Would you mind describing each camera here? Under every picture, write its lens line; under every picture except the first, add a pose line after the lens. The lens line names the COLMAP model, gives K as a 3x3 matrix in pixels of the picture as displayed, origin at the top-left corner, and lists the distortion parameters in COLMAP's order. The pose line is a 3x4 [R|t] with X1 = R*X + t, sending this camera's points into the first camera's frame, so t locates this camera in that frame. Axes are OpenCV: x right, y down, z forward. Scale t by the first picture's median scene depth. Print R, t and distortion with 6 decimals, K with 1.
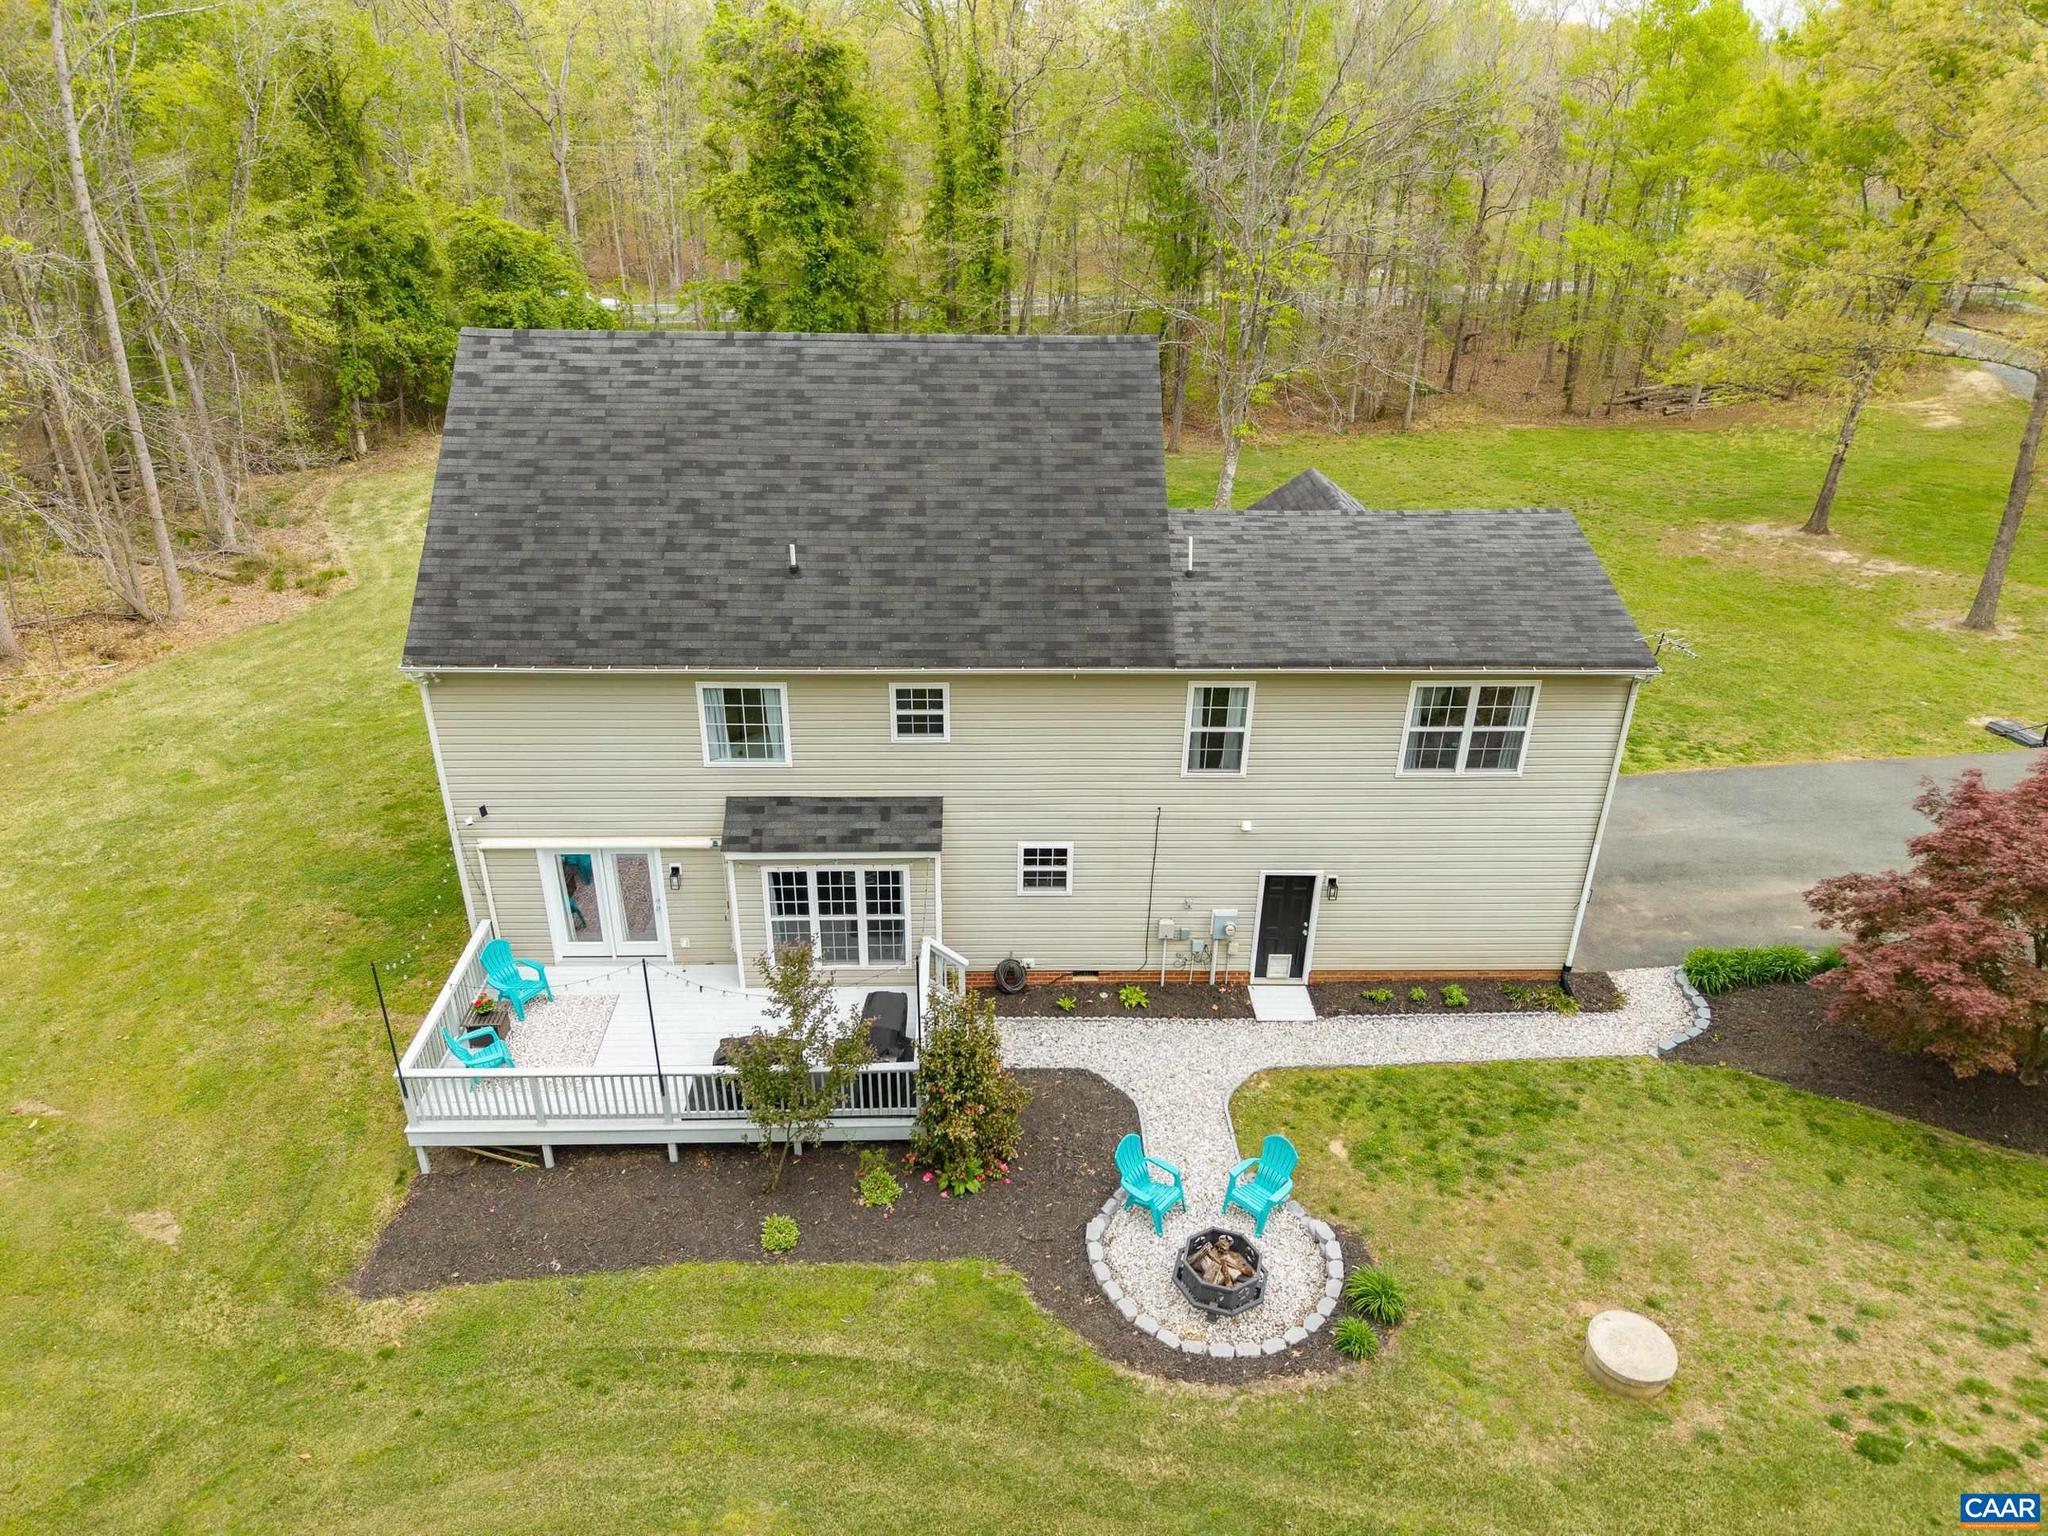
lens RADIAL K [[1432.2, 0, 1028.4], [0, 1432.2, 778.1], [0, 0, 1]] dist [0.012298, -0.007213]
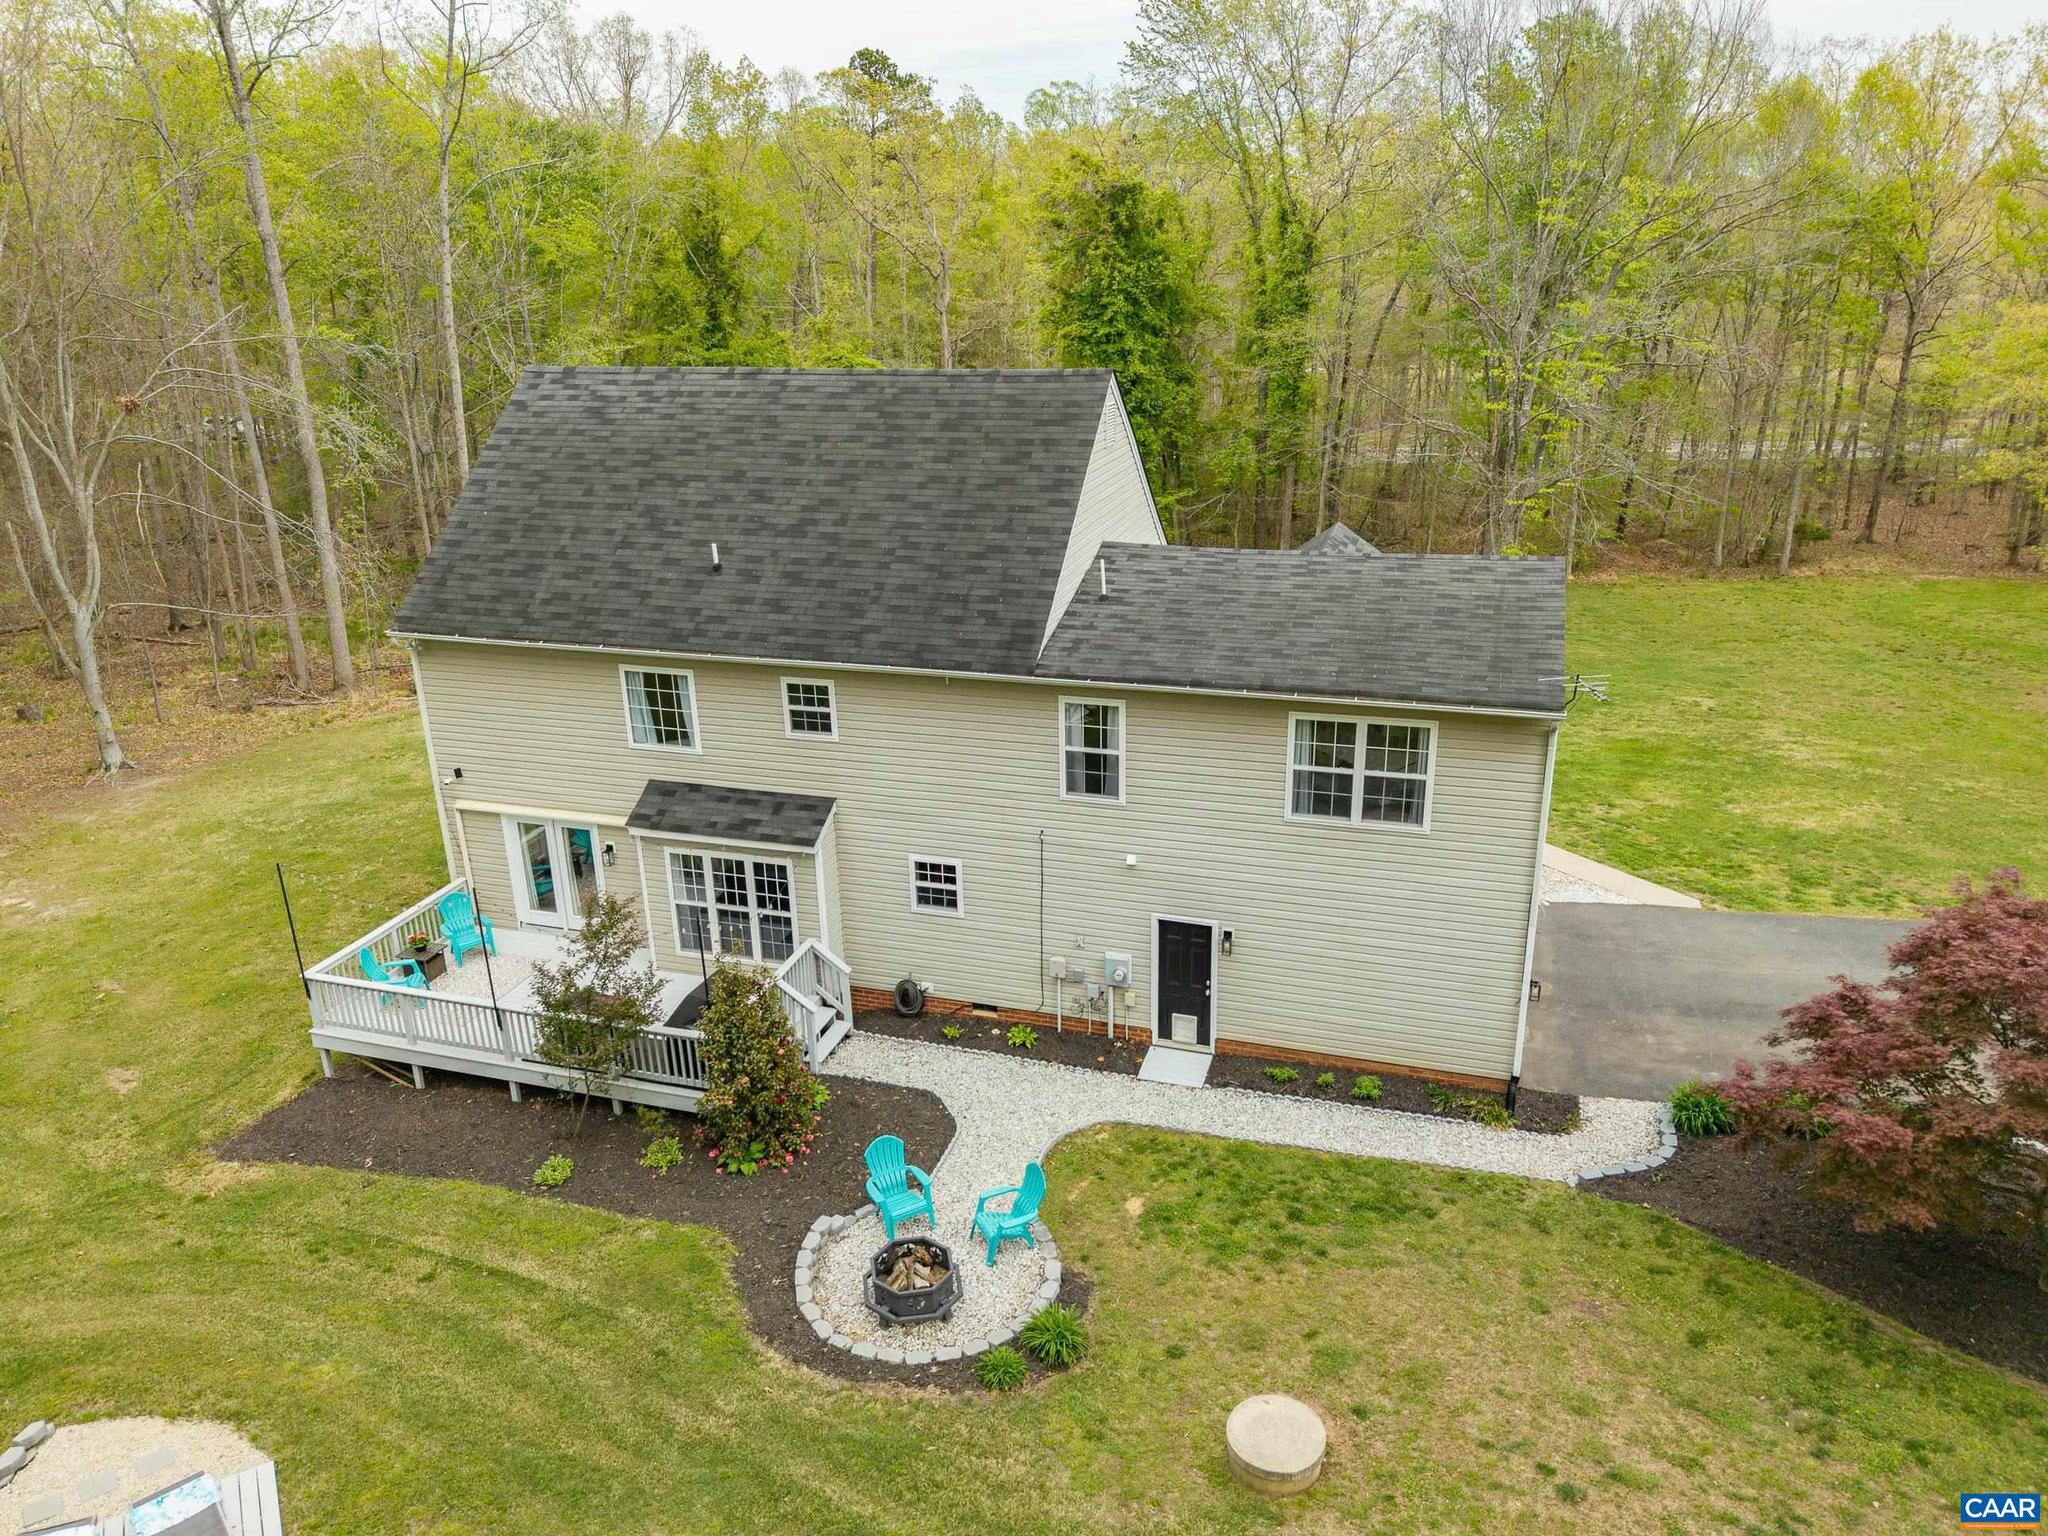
lens RADIAL K [[1505.4, 0, 1024.0], [0, 1505.4, 768.0], [0, 0, 1]] dist [0.010727, -0.004553]
pose [[0.937544, 0.079166, -0.338737, 0.432487], [-0.125247, 0.985275, -0.116388, 0.101079], [0.324536, 0.151545, 0.933655, 0.044332]]
